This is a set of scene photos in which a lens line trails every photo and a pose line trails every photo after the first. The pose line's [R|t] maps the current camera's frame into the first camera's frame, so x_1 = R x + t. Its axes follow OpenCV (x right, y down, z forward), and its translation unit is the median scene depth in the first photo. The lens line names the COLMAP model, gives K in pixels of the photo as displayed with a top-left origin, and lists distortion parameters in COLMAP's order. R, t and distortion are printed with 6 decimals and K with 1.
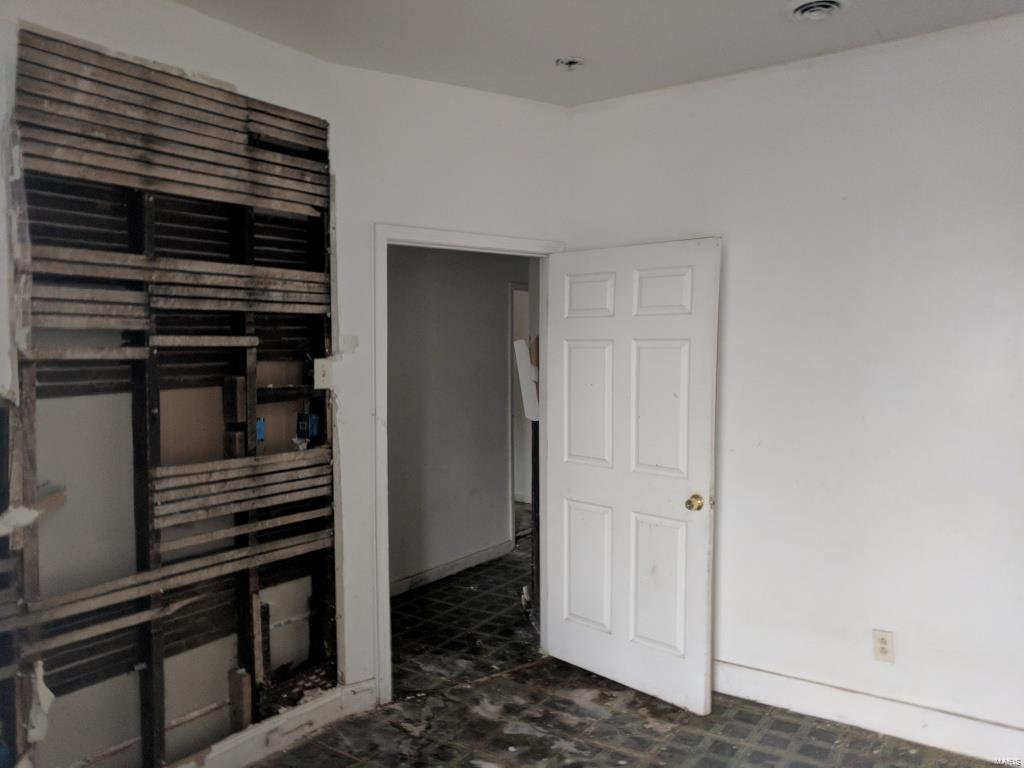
lens RADIAL K [[774.0, 0, 514.6], [0, 774.0, 381.1], [0, 0, 1]] dist [0.030066, 0.000679]
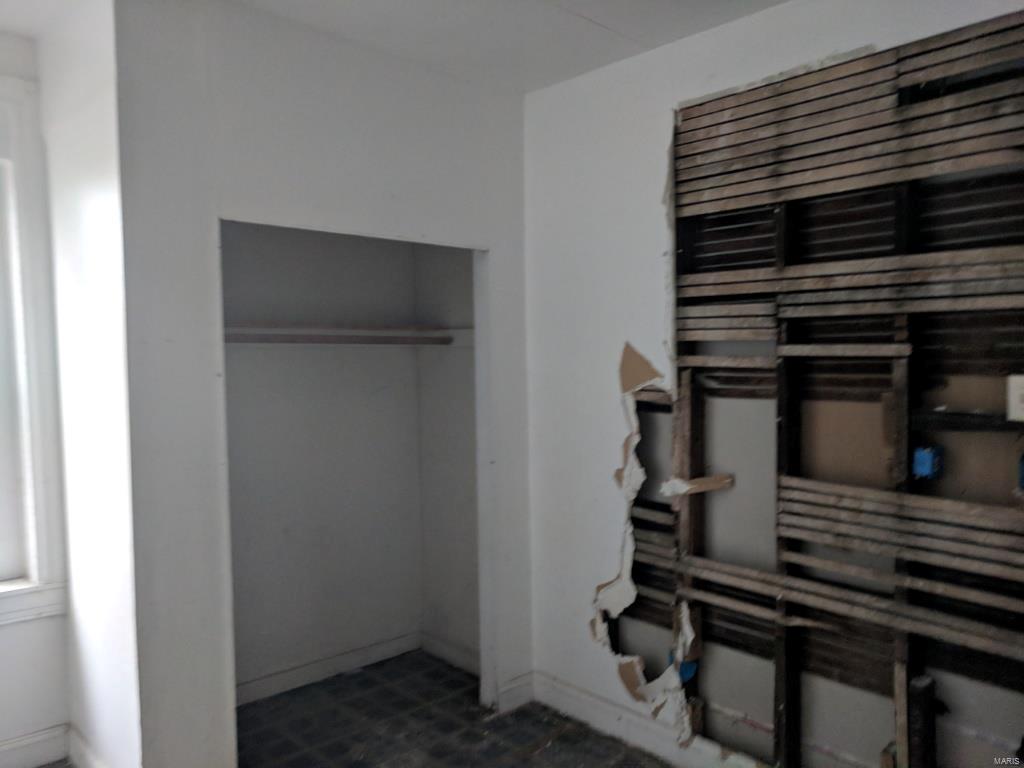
lens RADIAL K [[774.0, 0, 514.6], [0, 774.0, 381.1], [0, 0, 1]] dist [0.030066, 0.000679]
pose [[-0.191862, 0.053405, -0.979968, 0.552333], [-0.030614, 0.997707, 0.060365, -0.057739], [0.980944, 0.041582, -0.189787, 0.792670]]
